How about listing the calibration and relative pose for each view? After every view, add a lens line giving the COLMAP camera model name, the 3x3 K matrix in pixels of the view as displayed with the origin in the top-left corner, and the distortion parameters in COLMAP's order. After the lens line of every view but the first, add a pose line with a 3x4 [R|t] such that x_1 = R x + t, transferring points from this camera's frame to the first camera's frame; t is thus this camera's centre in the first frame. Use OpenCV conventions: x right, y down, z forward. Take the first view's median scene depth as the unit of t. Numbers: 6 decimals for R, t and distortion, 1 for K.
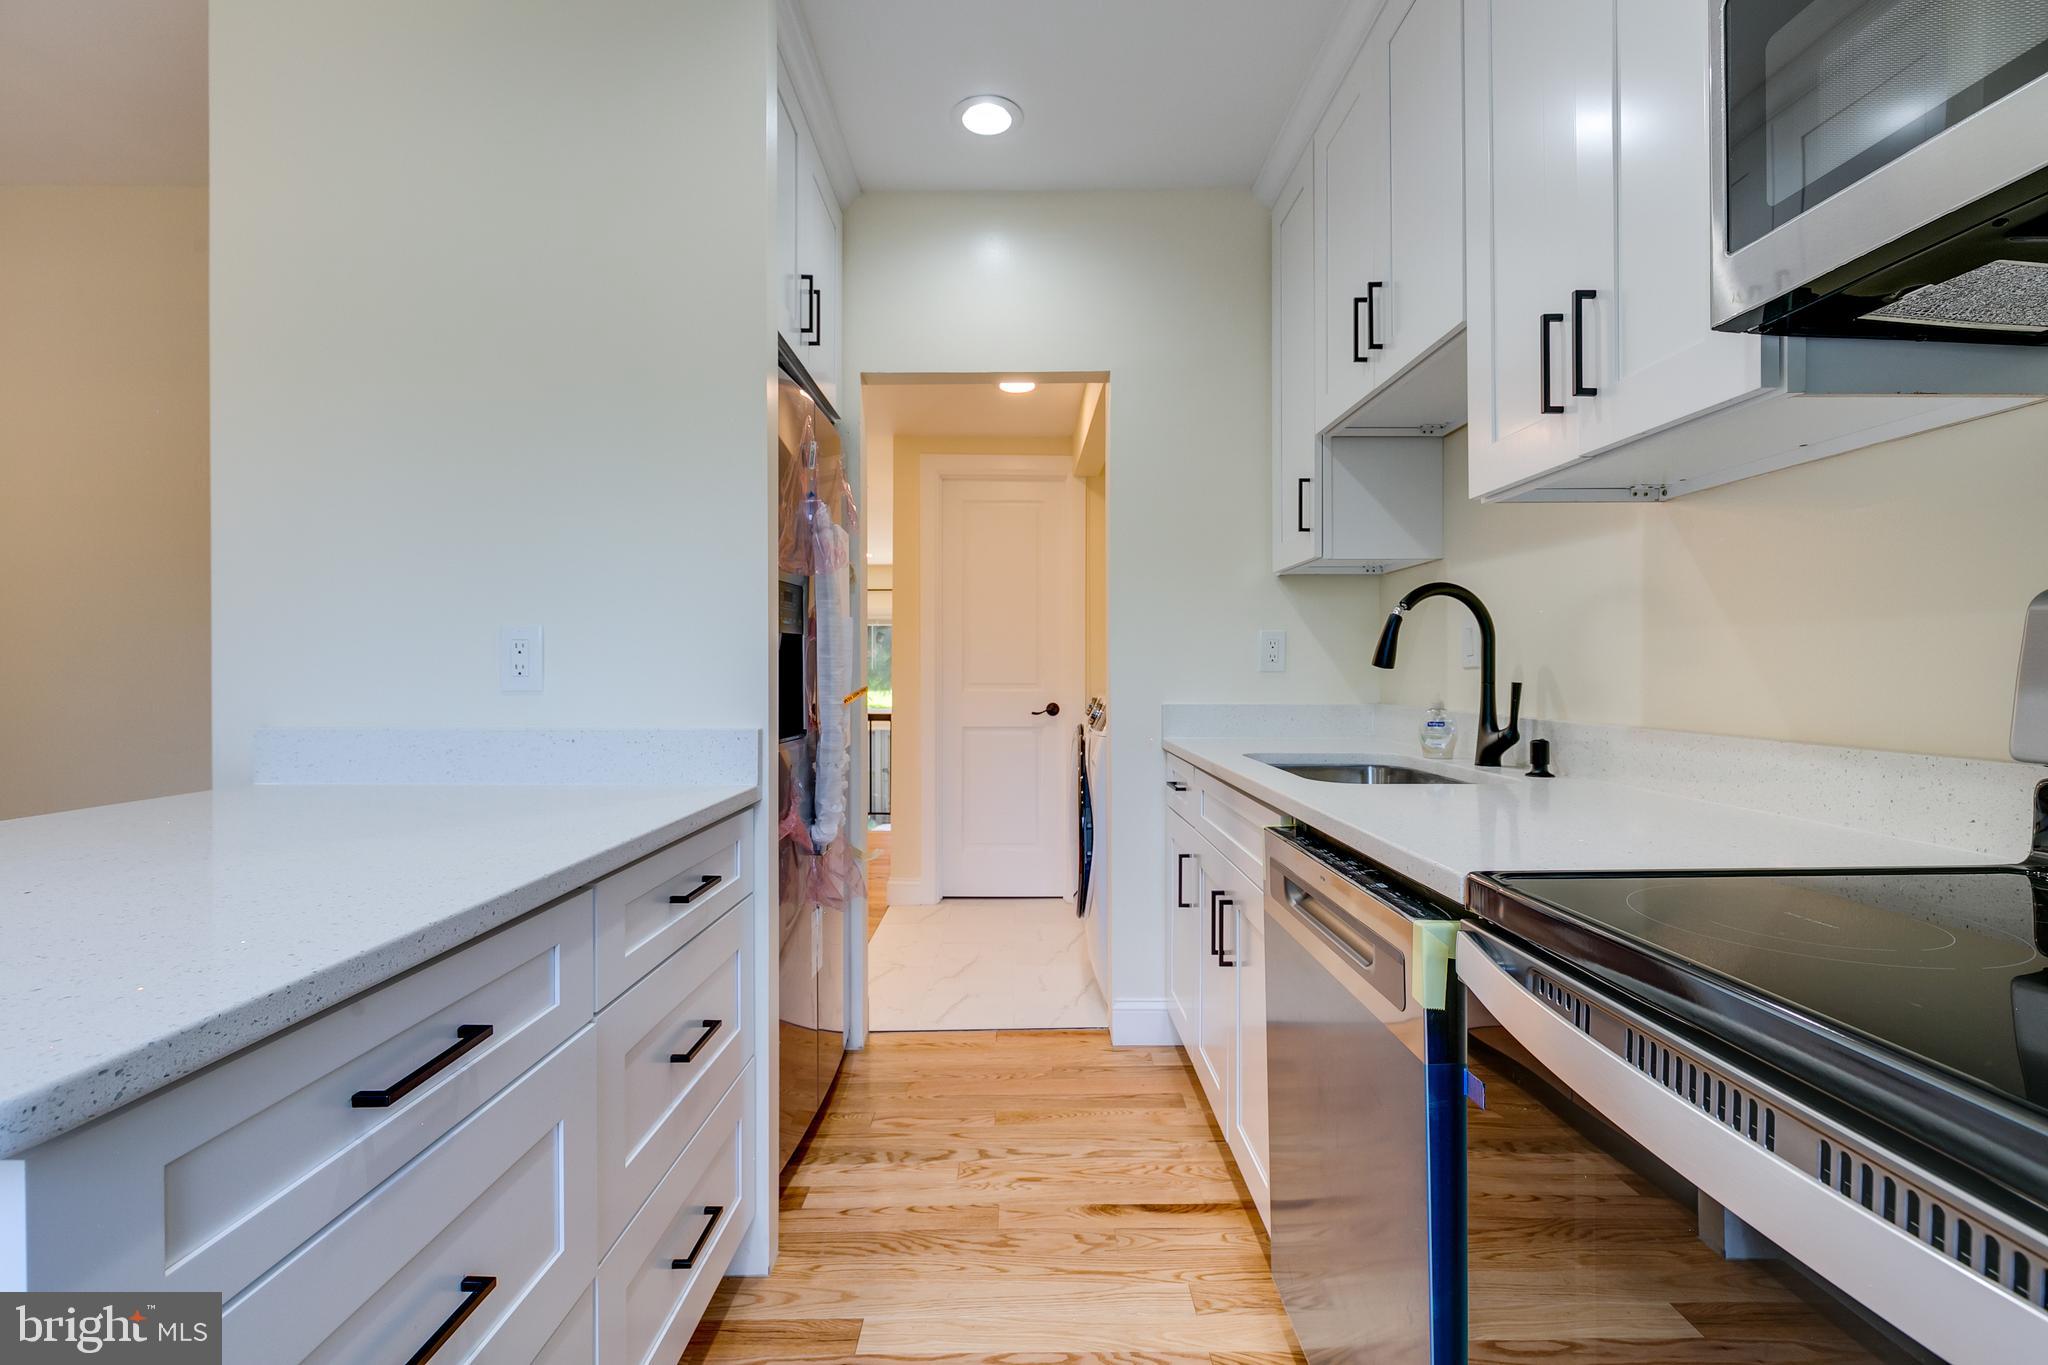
lens RADIAL K [[913.6, 0, 1025.5], [0, 913.6, 668.1], [0, 0, 1]] dist [0.008993, -0.002689]
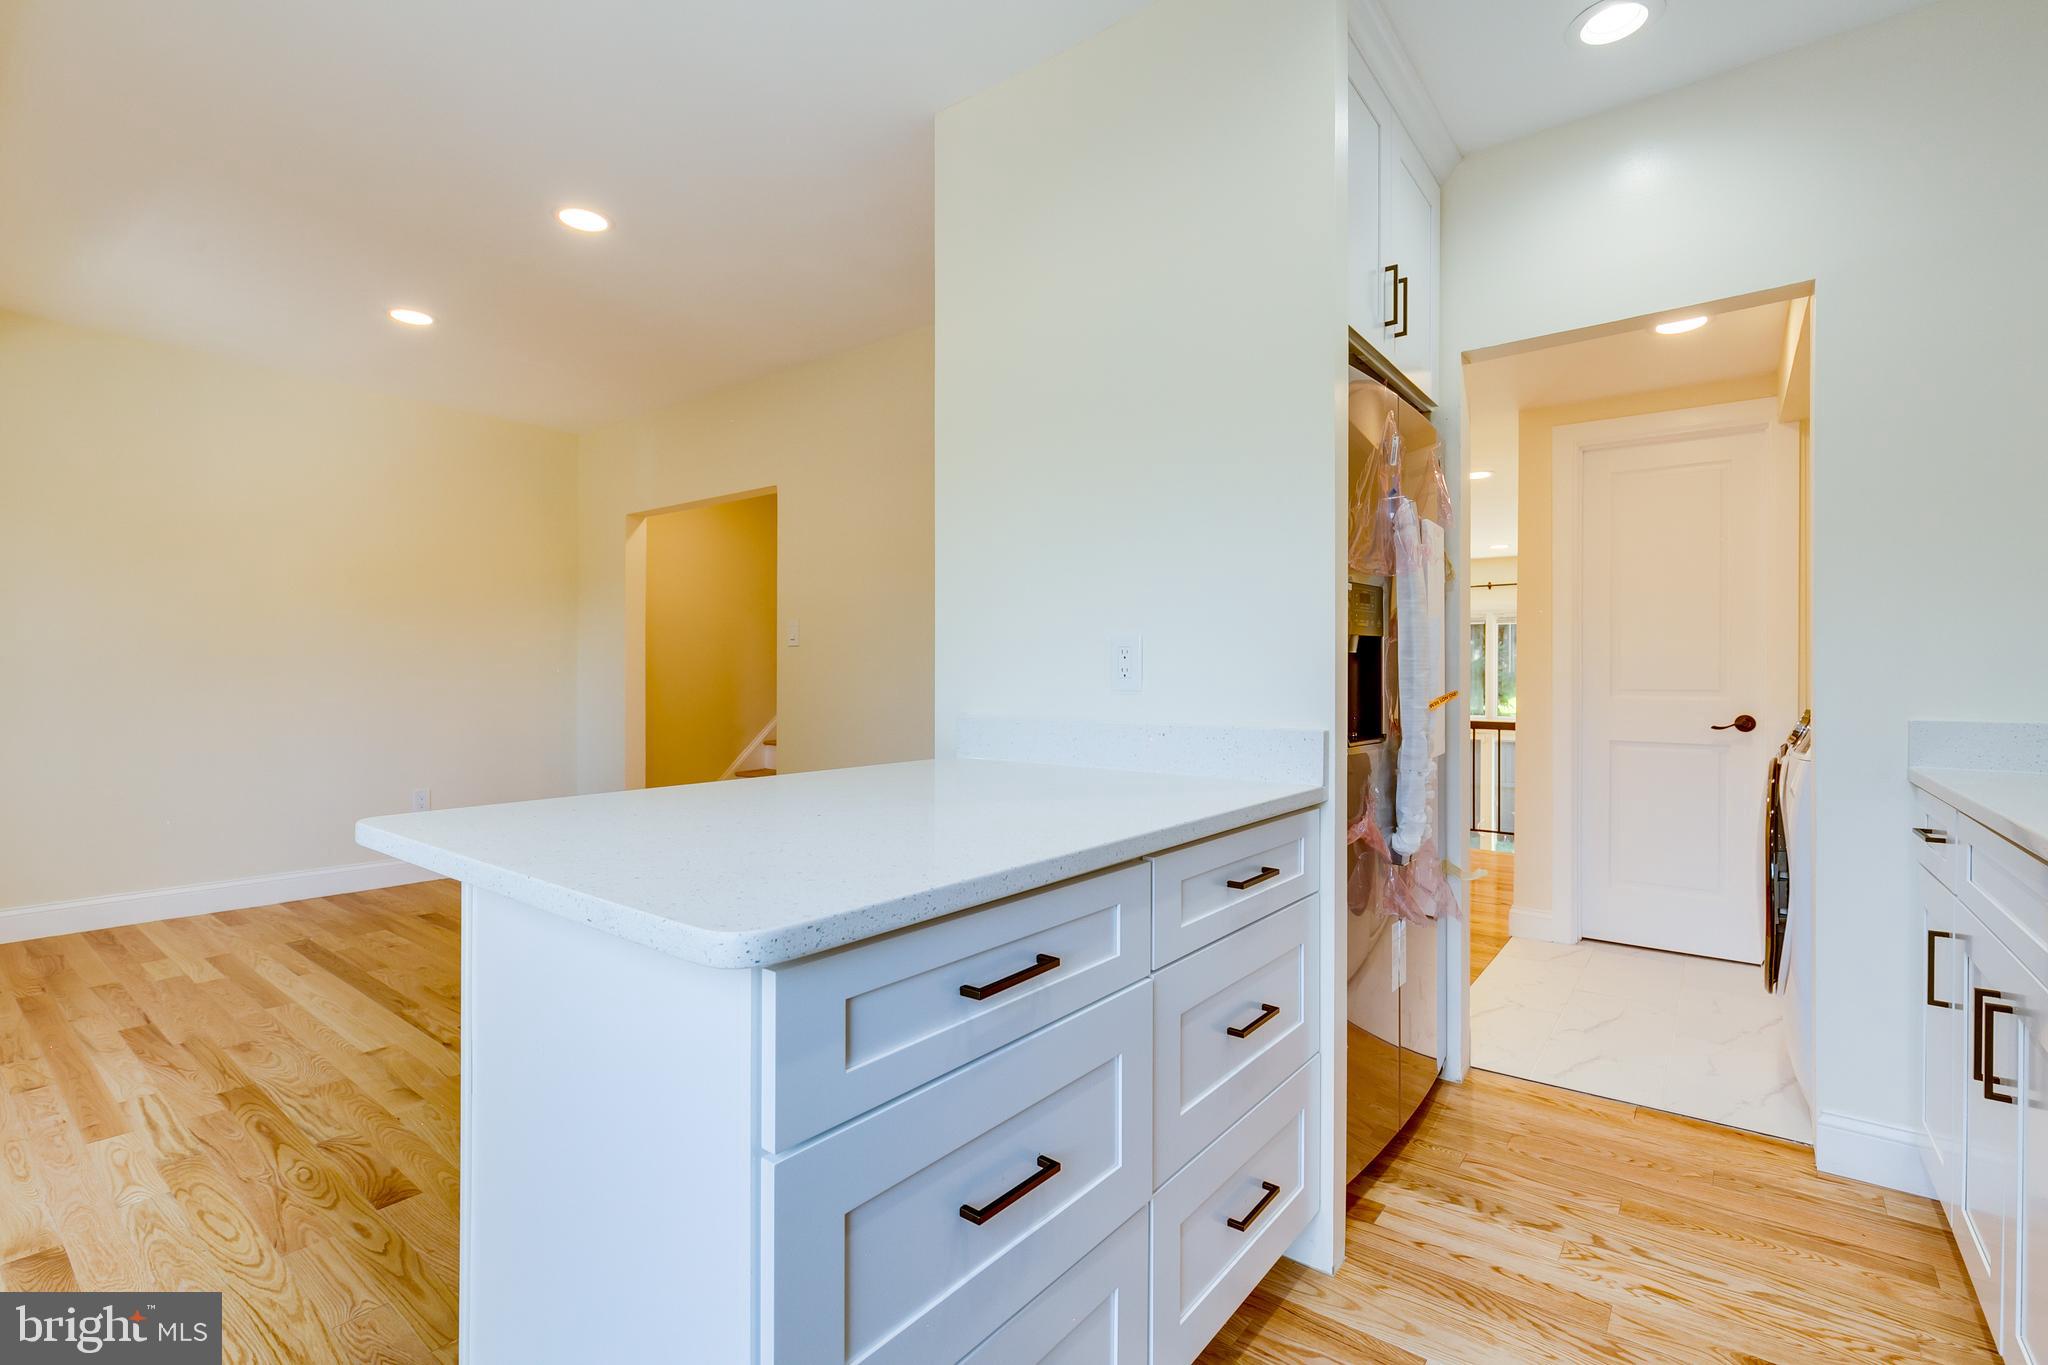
lens RADIAL K [[913.6, 0, 1030.0], [0, 913.6, 665.6], [0, 0, 1]] dist [0.008993, -0.002689]
pose [[0.790994, -0.004779, -0.611806, 0.064775], [0.000513, 0.999974, -0.007147, 0.001629], [0.611824, 0.005339, 0.790976, -0.000494]]
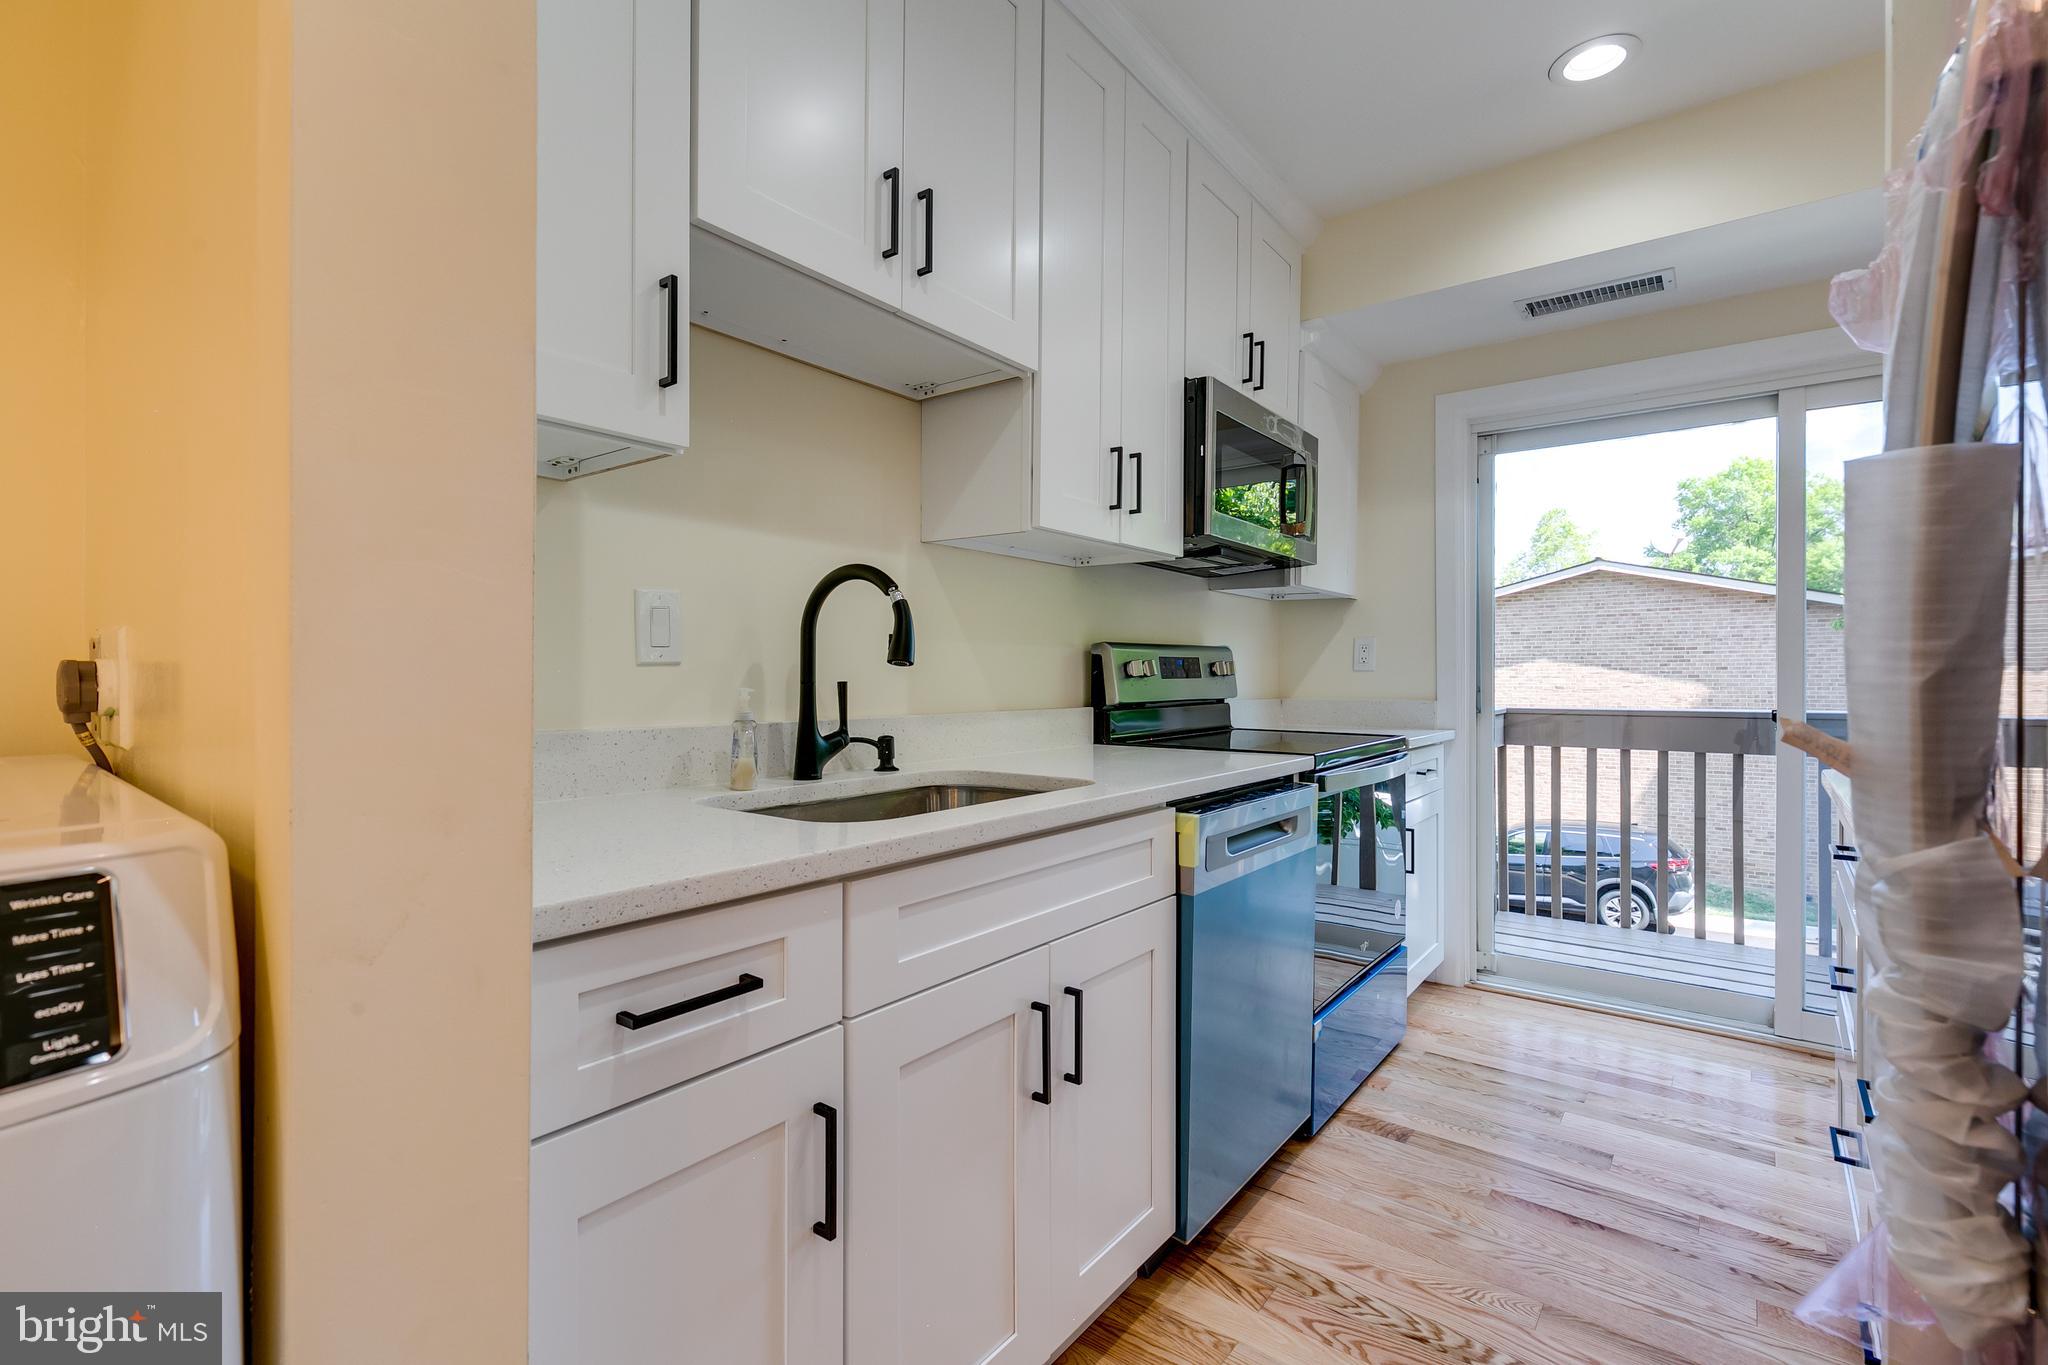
lens RADIAL K [[913.6, 0, 1029.4], [0, 913.6, 680.7], [0, 0, 1]] dist [0.008993, -0.002689]
pose [[-0.790673, -0.000979, 0.612238, -0.117639], [-0.000090, 0.999999, 0.001484, 0.008123], [-0.612239, 0.001118, -0.790672, 0.985205]]
